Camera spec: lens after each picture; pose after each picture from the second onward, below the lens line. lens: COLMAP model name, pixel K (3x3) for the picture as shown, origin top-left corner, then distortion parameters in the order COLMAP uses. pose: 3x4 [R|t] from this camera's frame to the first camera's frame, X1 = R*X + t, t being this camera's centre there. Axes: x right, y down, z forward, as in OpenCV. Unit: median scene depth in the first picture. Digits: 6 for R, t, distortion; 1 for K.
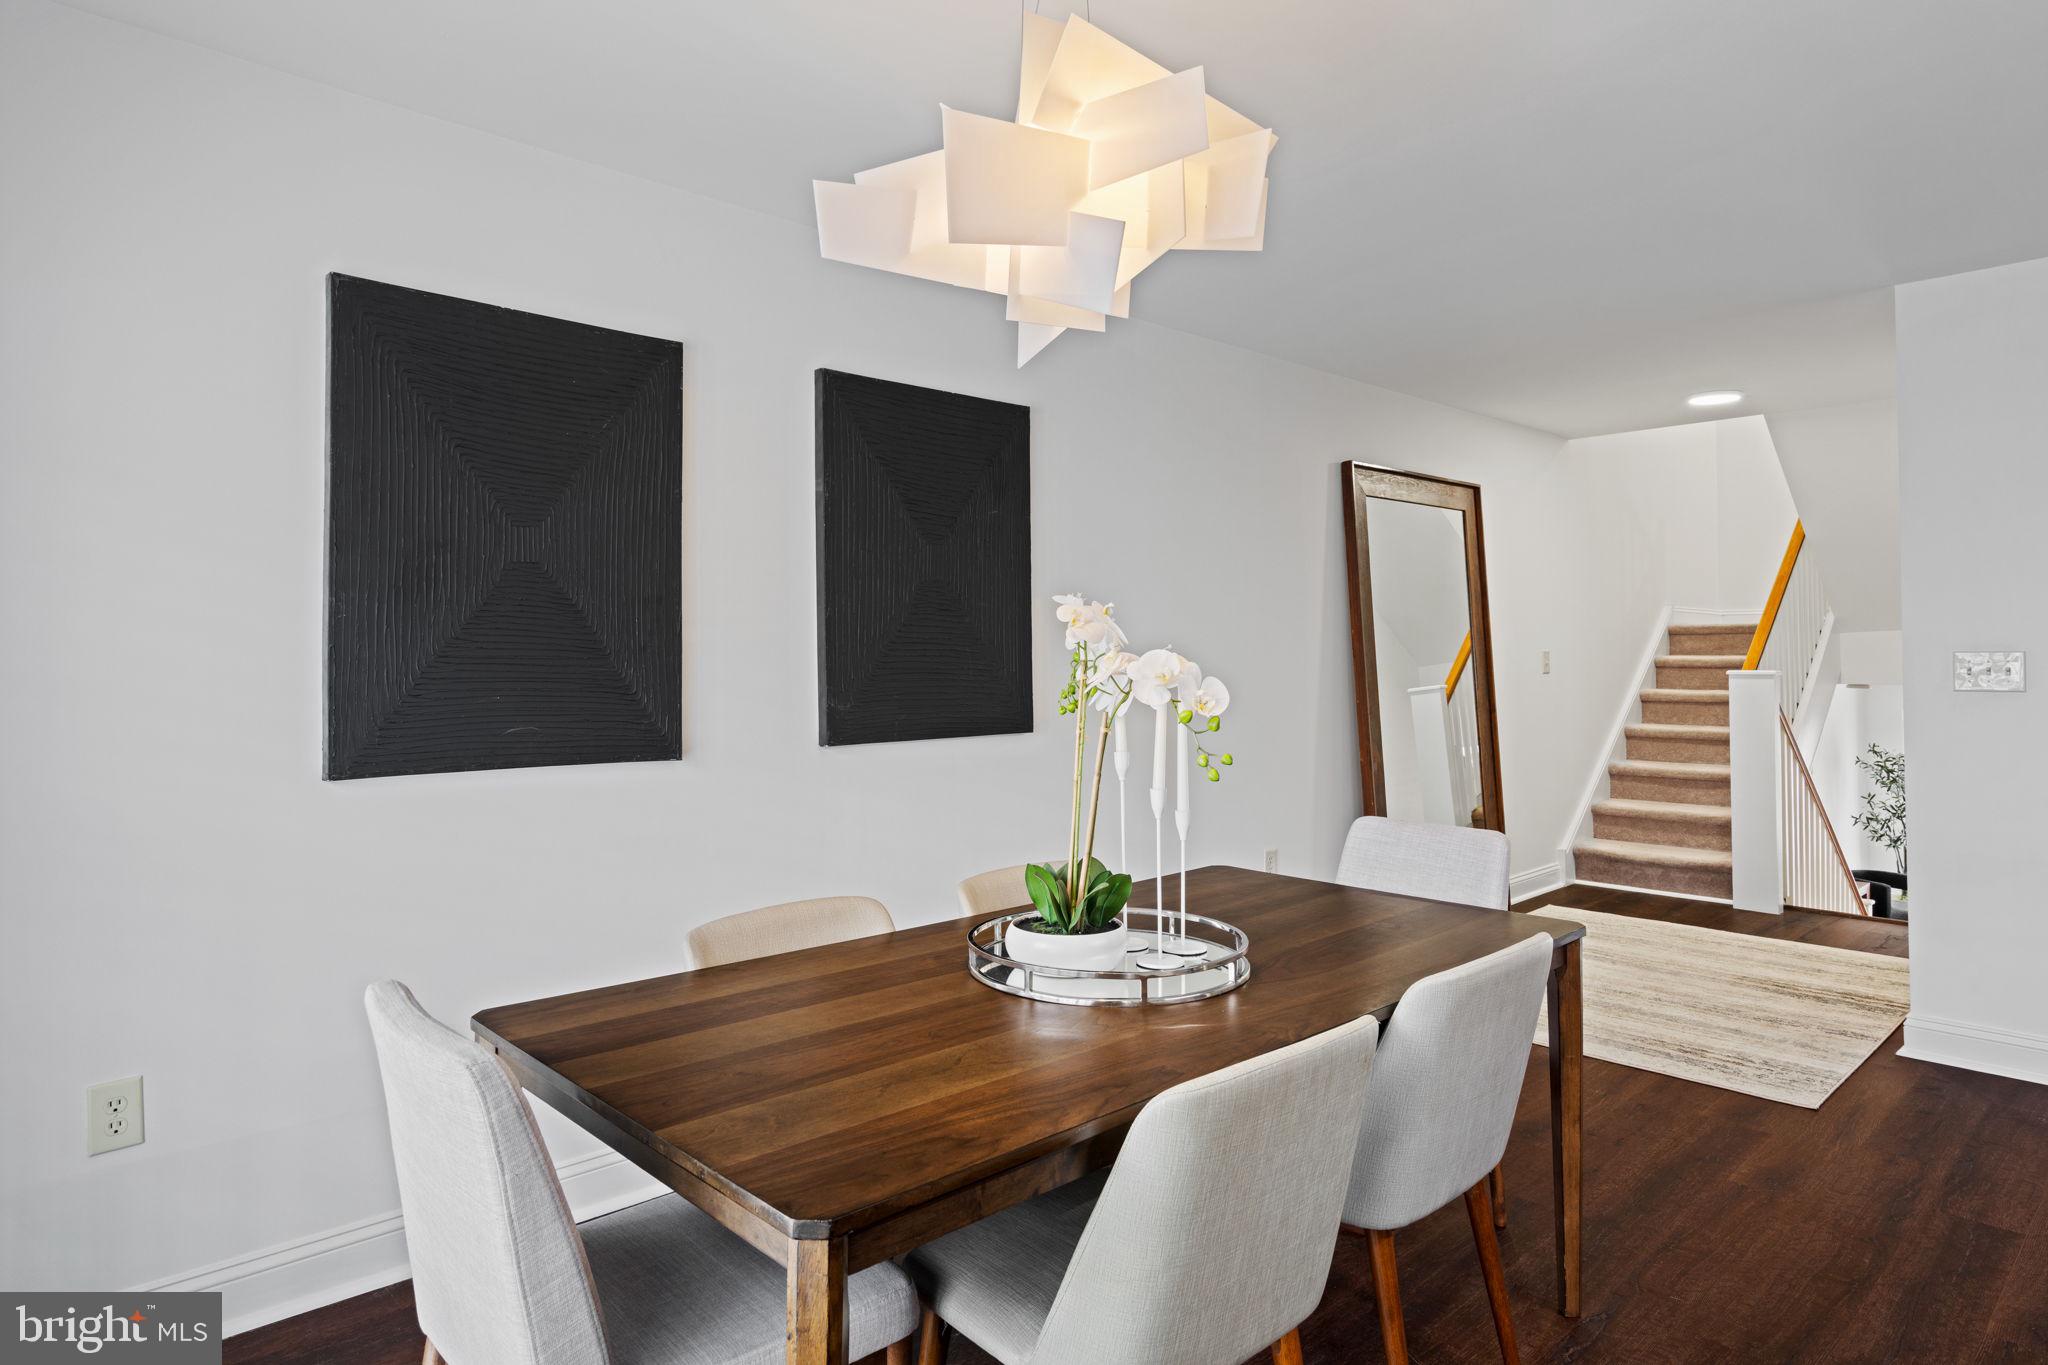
lens RADIAL K [[1183.2, 0, 1023.2], [0, 1183.2, 671.9], [0, 0, 1]] dist [-0.002492, 0.000037]
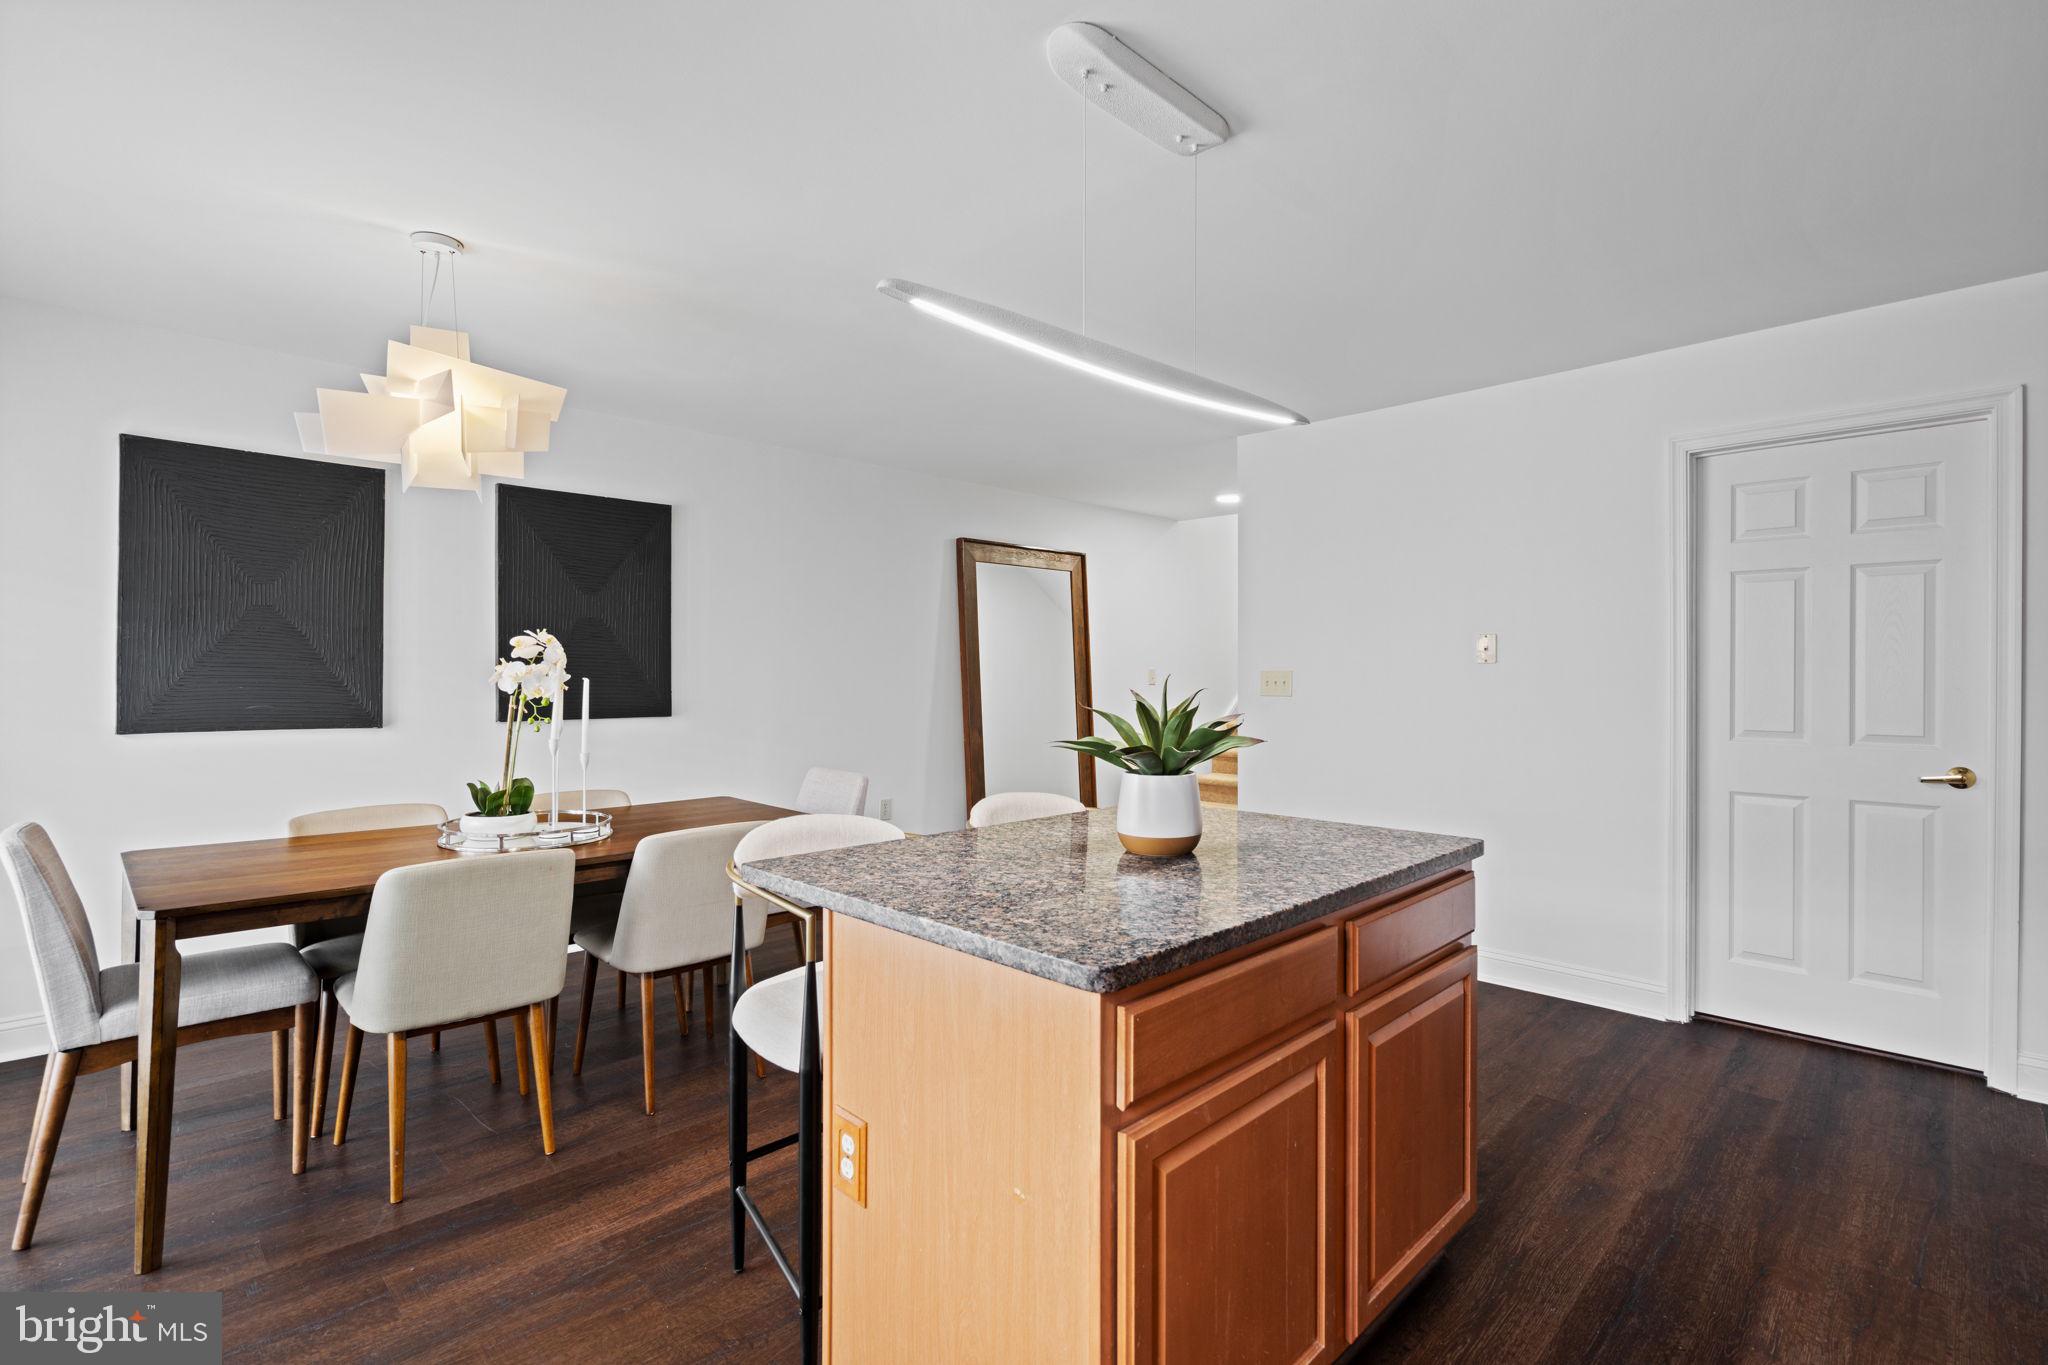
lens RADIAL K [[944.2, 0, 1024.0], [0, 944.2, 688.6], [0, 0, 1]] dist [-0.001064, 0.000566]
pose [[0.999267, 0.008800, 0.037262, 0.555388], [-0.008986, 0.999948, 0.004821, 0.006784], [-0.037218, -0.005152, 0.999294, -0.334467]]
